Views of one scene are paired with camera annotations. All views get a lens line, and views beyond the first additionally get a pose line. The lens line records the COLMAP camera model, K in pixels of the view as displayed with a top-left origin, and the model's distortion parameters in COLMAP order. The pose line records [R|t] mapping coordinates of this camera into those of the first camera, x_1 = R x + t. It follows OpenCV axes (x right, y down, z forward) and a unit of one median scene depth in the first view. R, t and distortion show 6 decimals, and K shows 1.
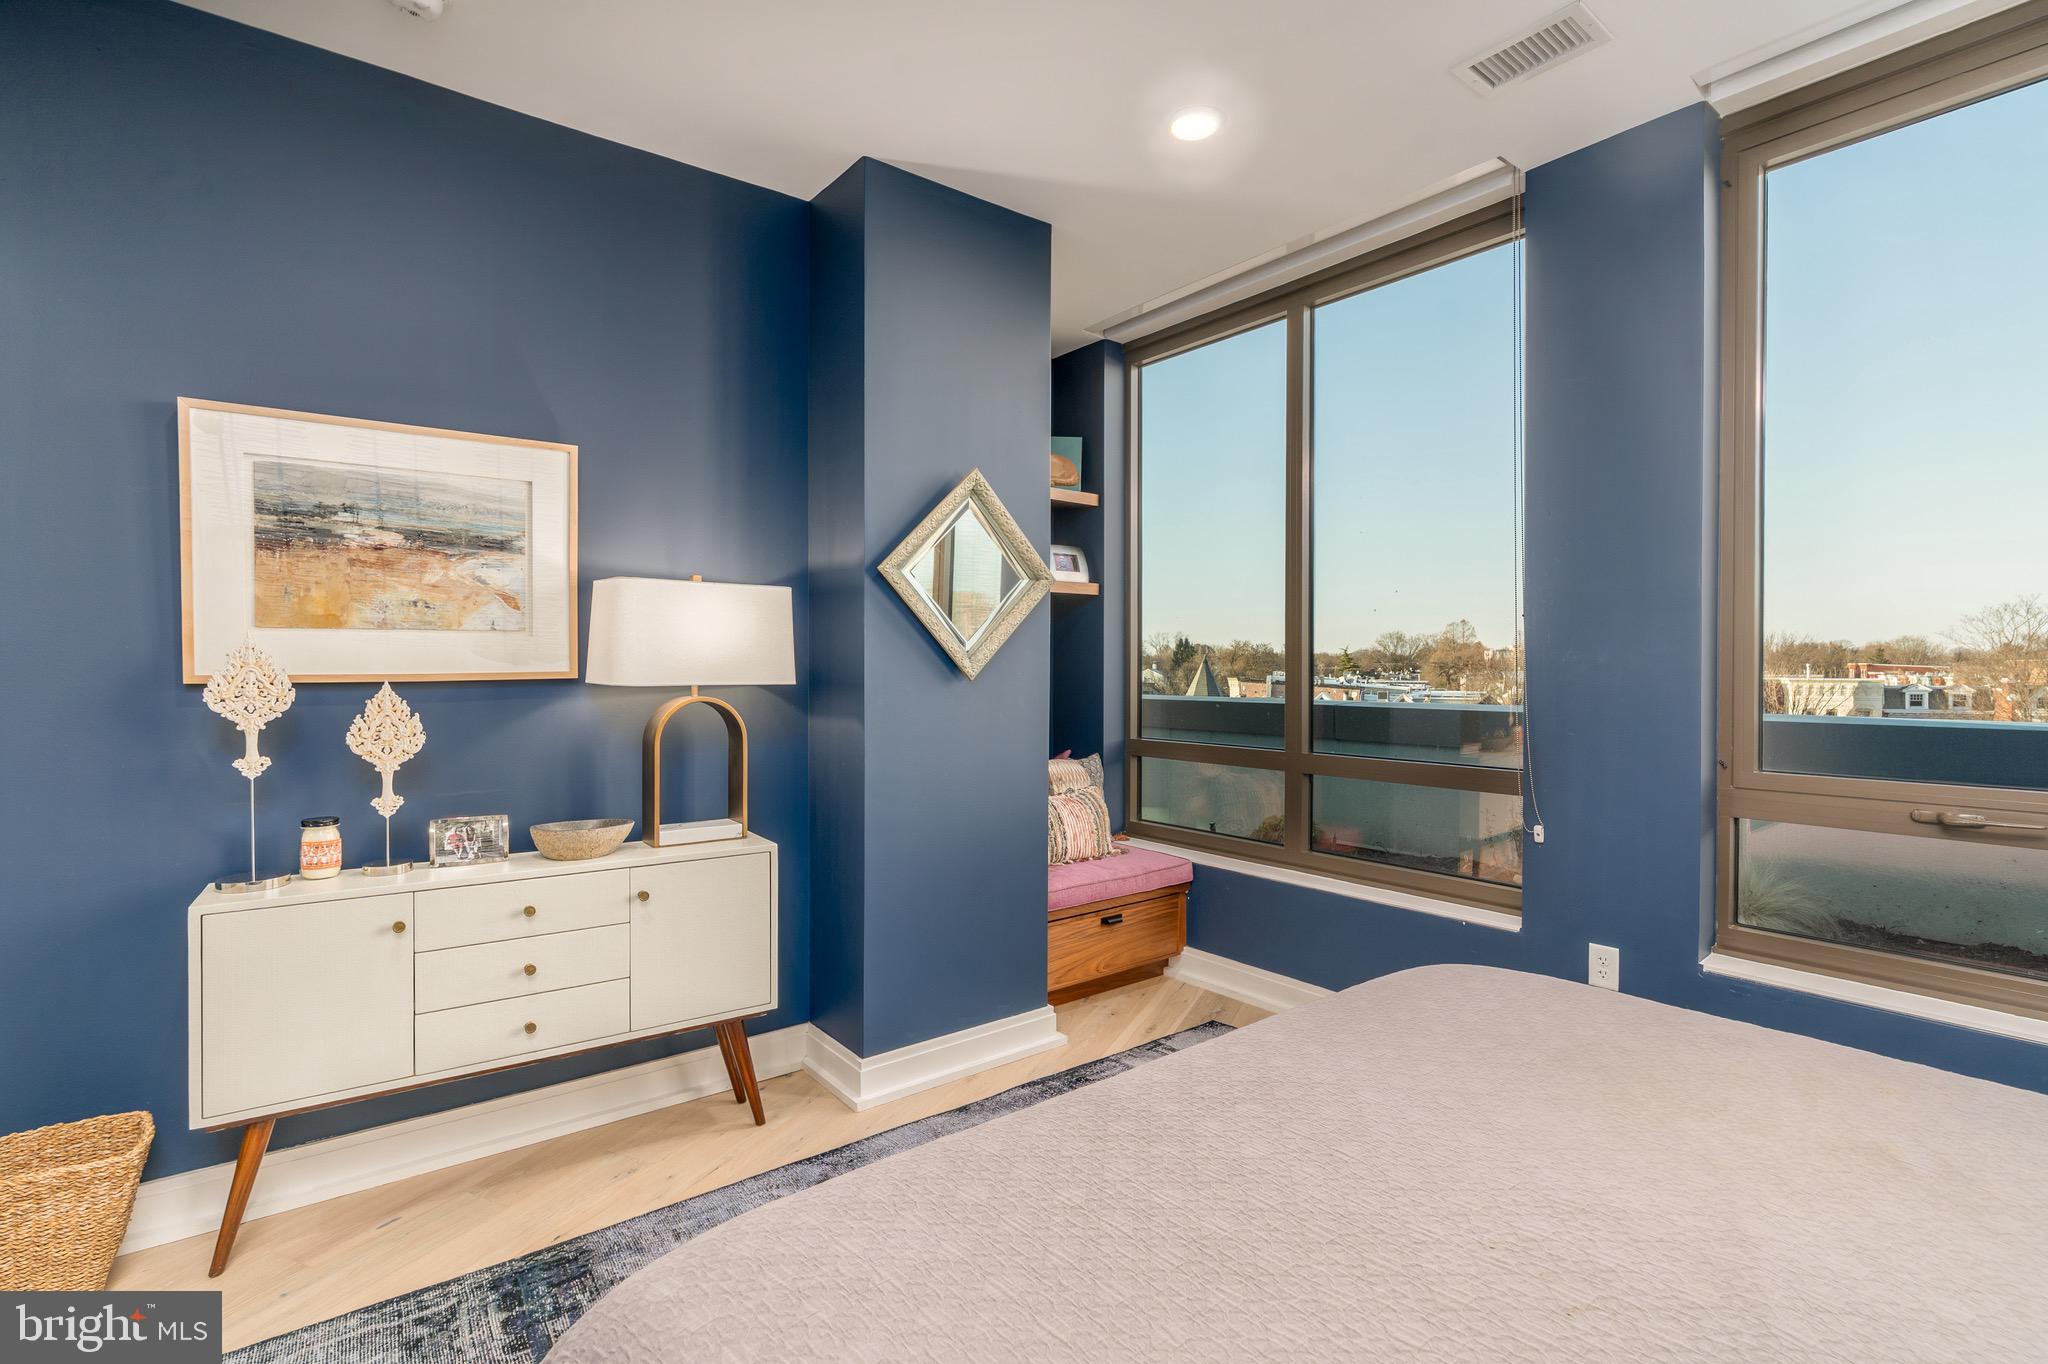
lens RADIAL K [[962.4, 0, 1021.6], [0, 962.4, 692.8], [0, 0, 1]] dist [-0.004259, 0.001185]
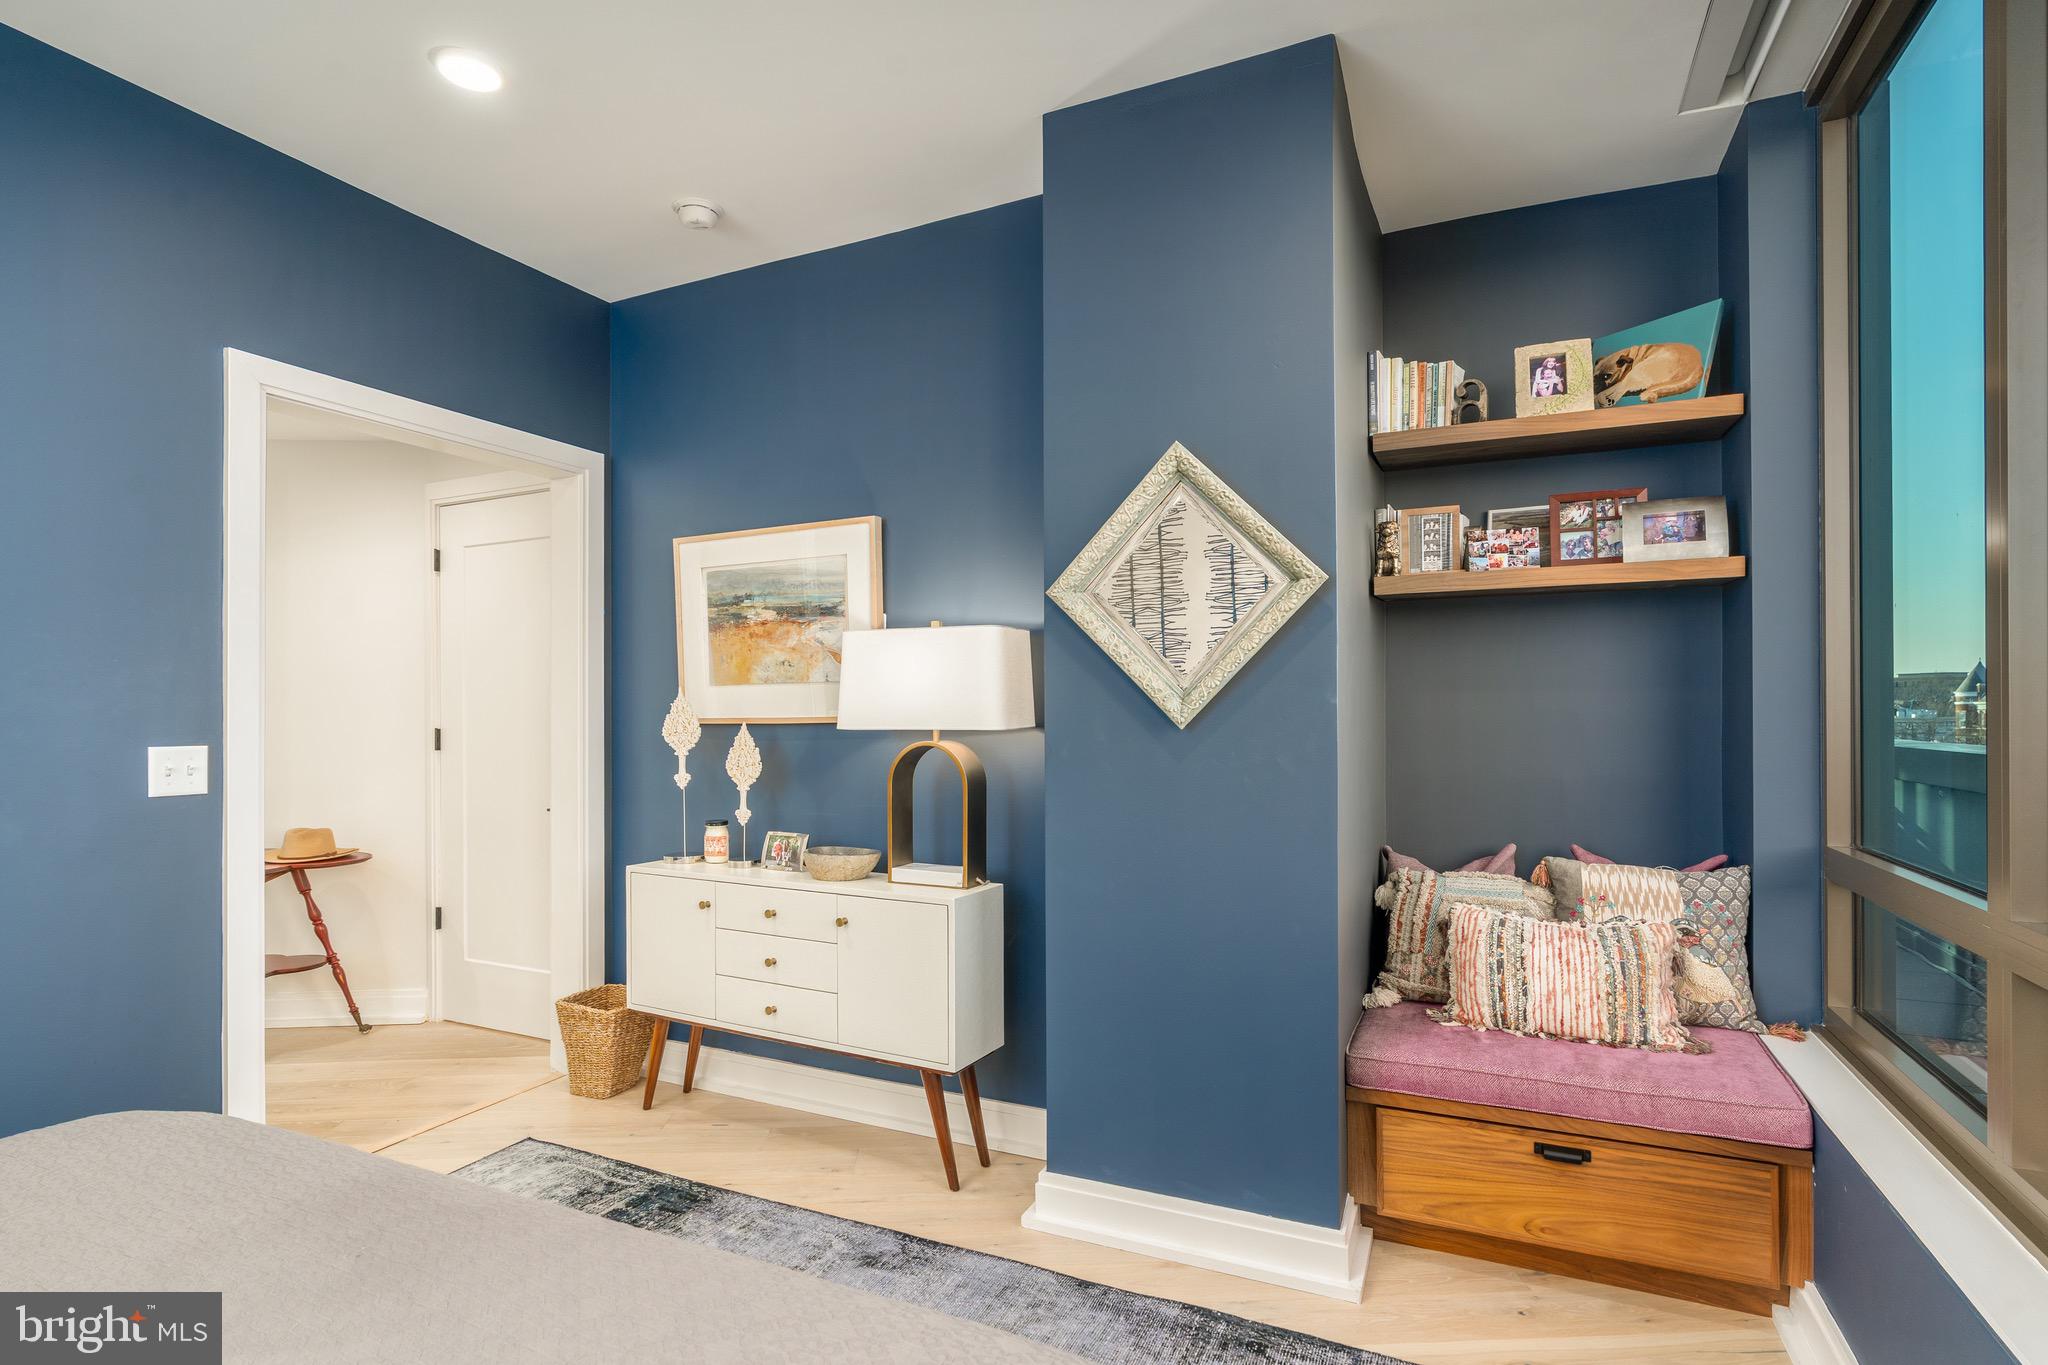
lens RADIAL K [[1030.2, 0, 1030.0], [0, 1030.2, 720.8], [0, 0, 1]] dist [-0.006520, 0.000054]
pose [[0.445035, 0.007235, -0.895484, 0.773617], [-0.019283, 0.999813, -0.001506, -0.019878], [0.895306, 0.017938, 0.445091, 0.692655]]
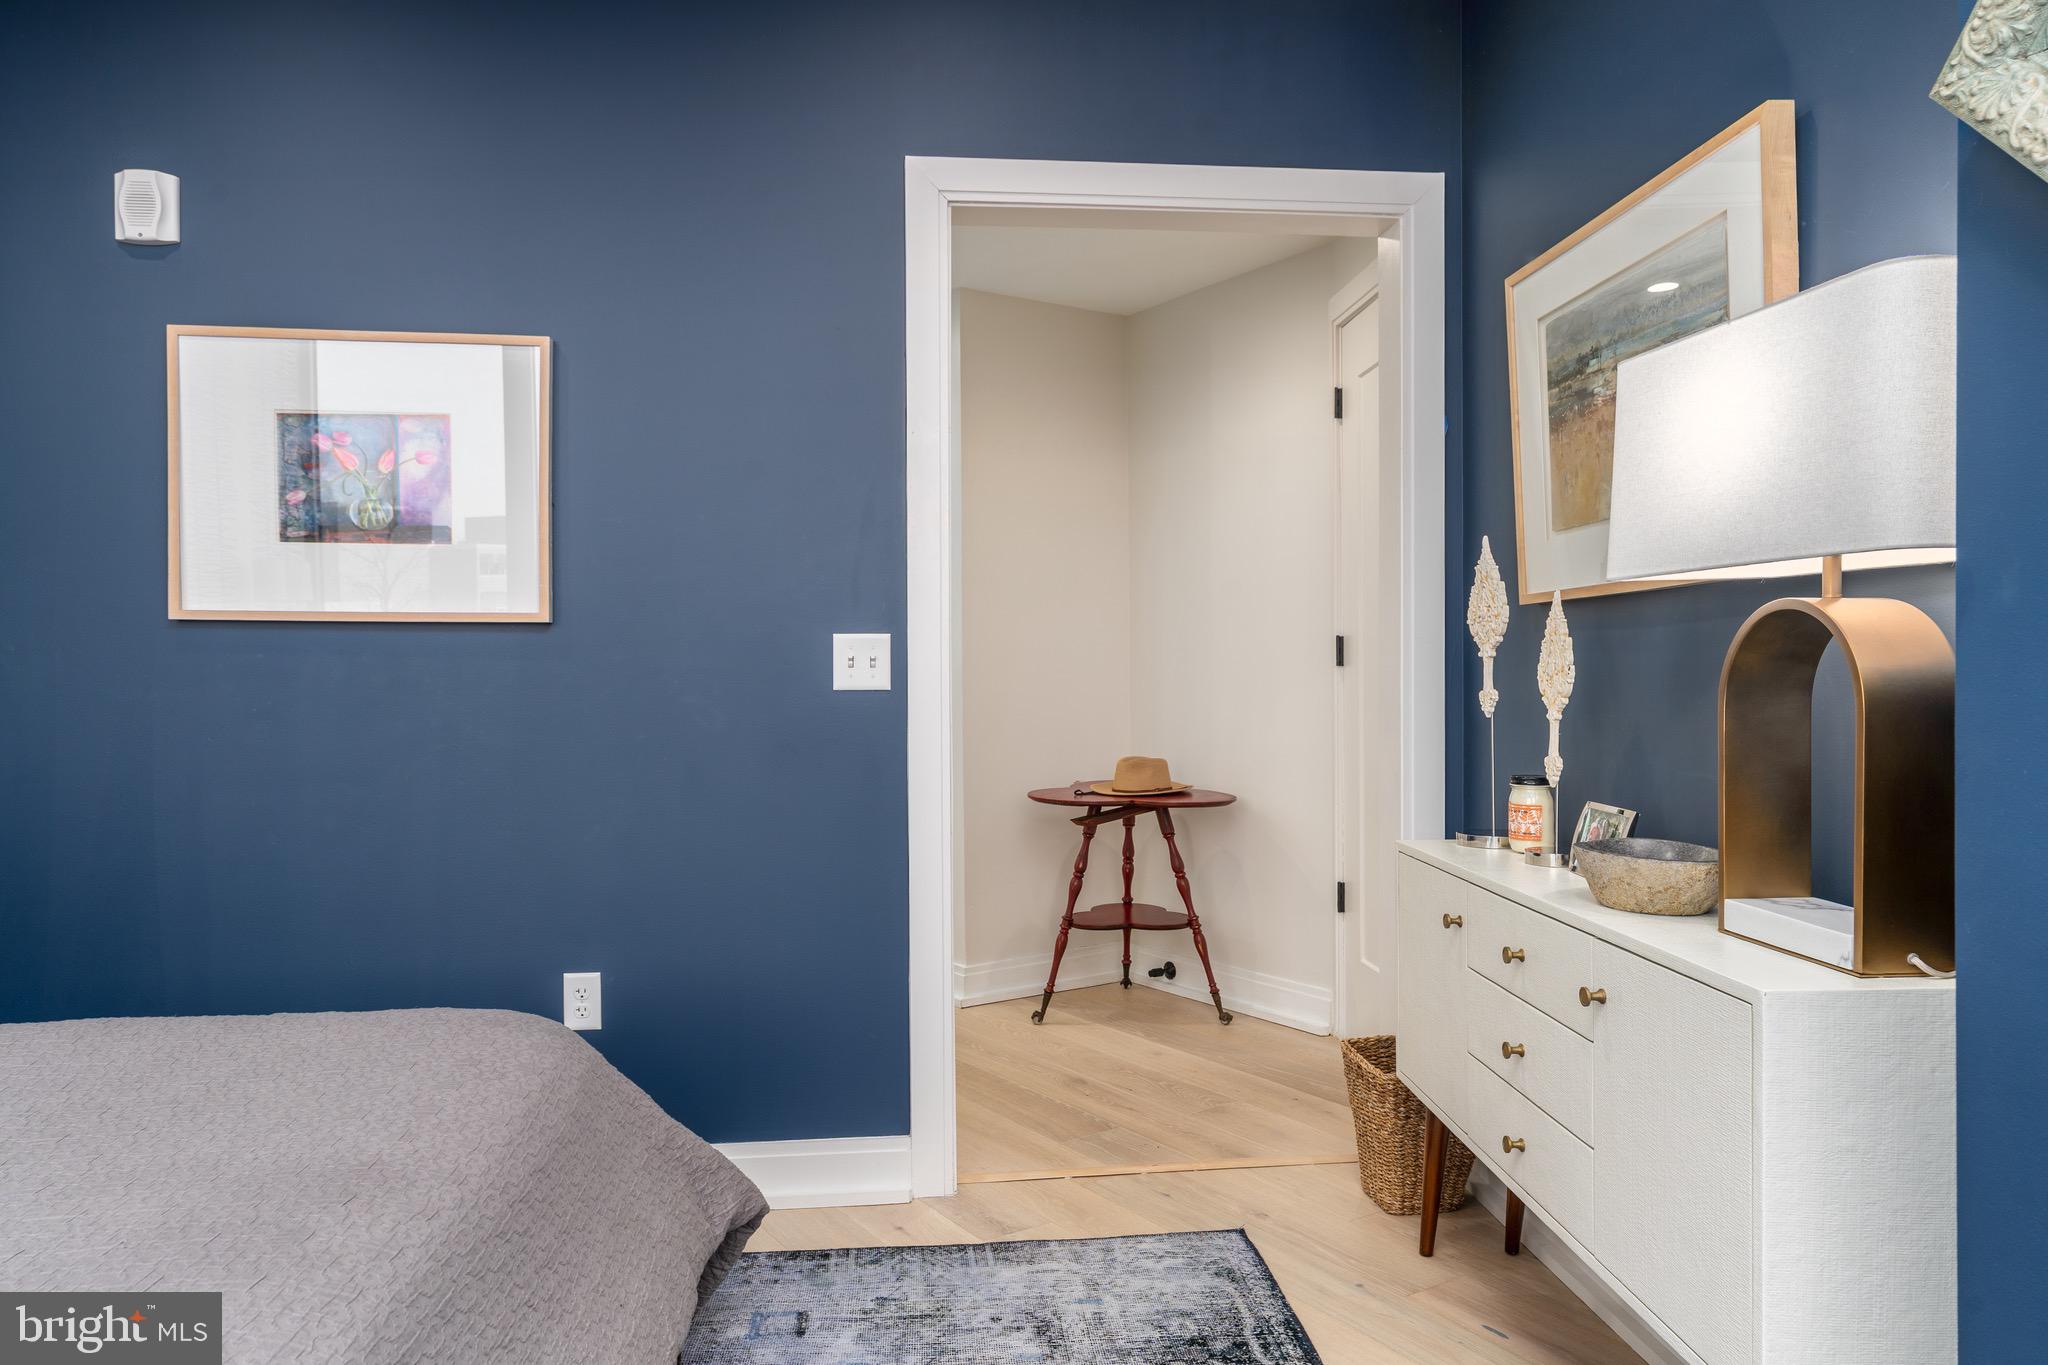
lens RADIAL K [[1374.5, 0, 1021.8], [0, 1374.5, 697.2], [0, 0, 1]] dist [-0.001577, -0.000323]
pose [[-0.542898, 0.020540, -0.839548, 0.385829], [-0.015197, 0.999297, 0.034276, 0.035215], [0.839661, 0.031367, -0.542204, 1.176202]]
